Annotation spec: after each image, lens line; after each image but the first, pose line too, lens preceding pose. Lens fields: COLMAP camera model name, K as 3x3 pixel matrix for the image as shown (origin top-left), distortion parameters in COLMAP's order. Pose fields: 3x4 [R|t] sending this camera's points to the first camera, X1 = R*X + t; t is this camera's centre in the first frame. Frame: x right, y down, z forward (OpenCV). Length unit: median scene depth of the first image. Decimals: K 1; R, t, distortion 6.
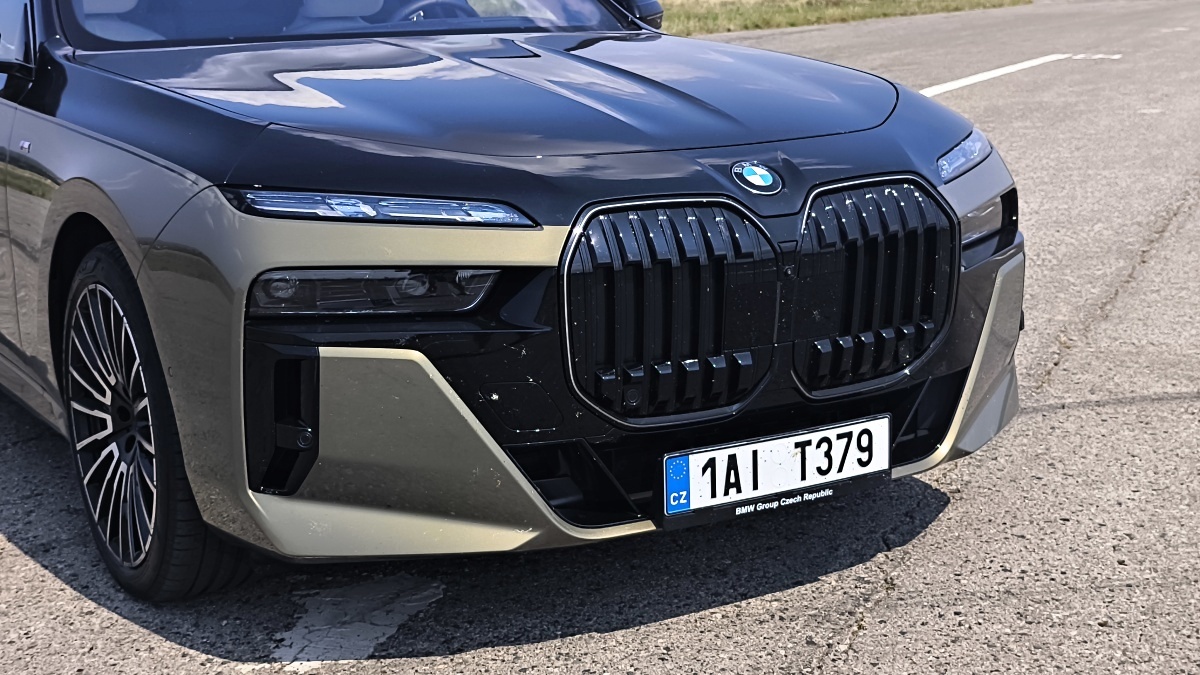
lens RADIAL K [[1774.1, 0, 612.5], [0, 1774.1, 328.5], [0, 0, 1]] dist [0.020849, 0.000000]
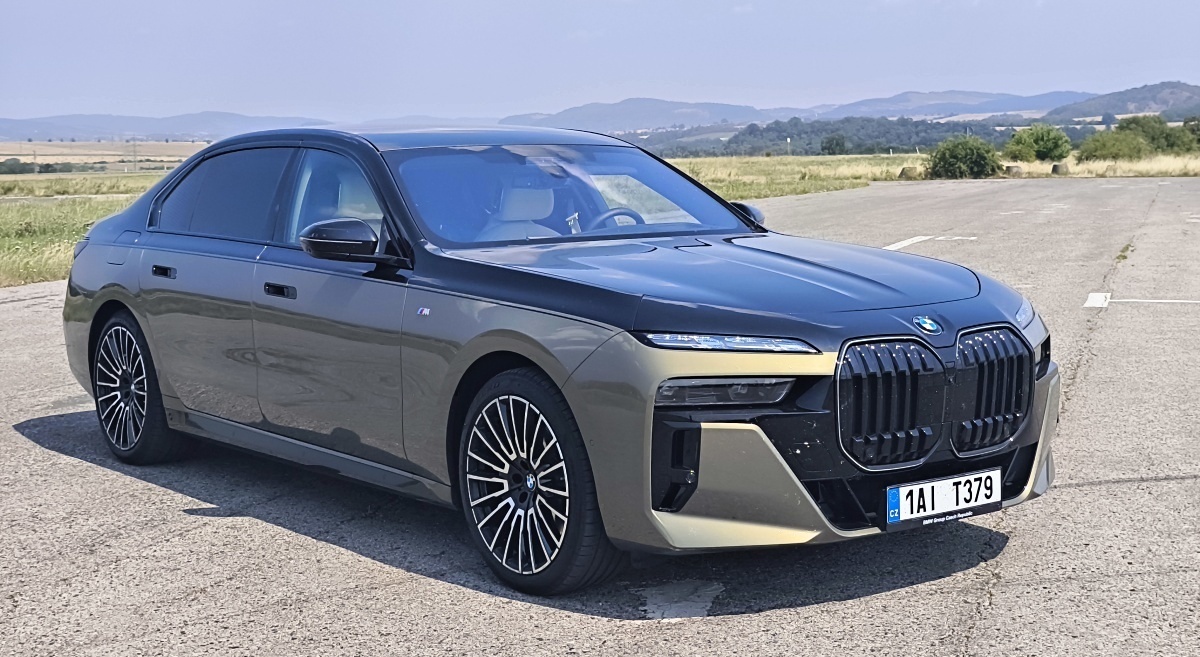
lens RADIAL K [[1777.0, 0, 608.6], [0, 1777.0, 334.6], [0, 0, 1]] dist [-0.009504, 0.000000]
pose [[0.995730, -0.007242, 0.092027, -0.373485], [0.016000, 0.995368, -0.094793, 0.078893], [-0.090914, 0.095861, 0.991234, -0.645494]]
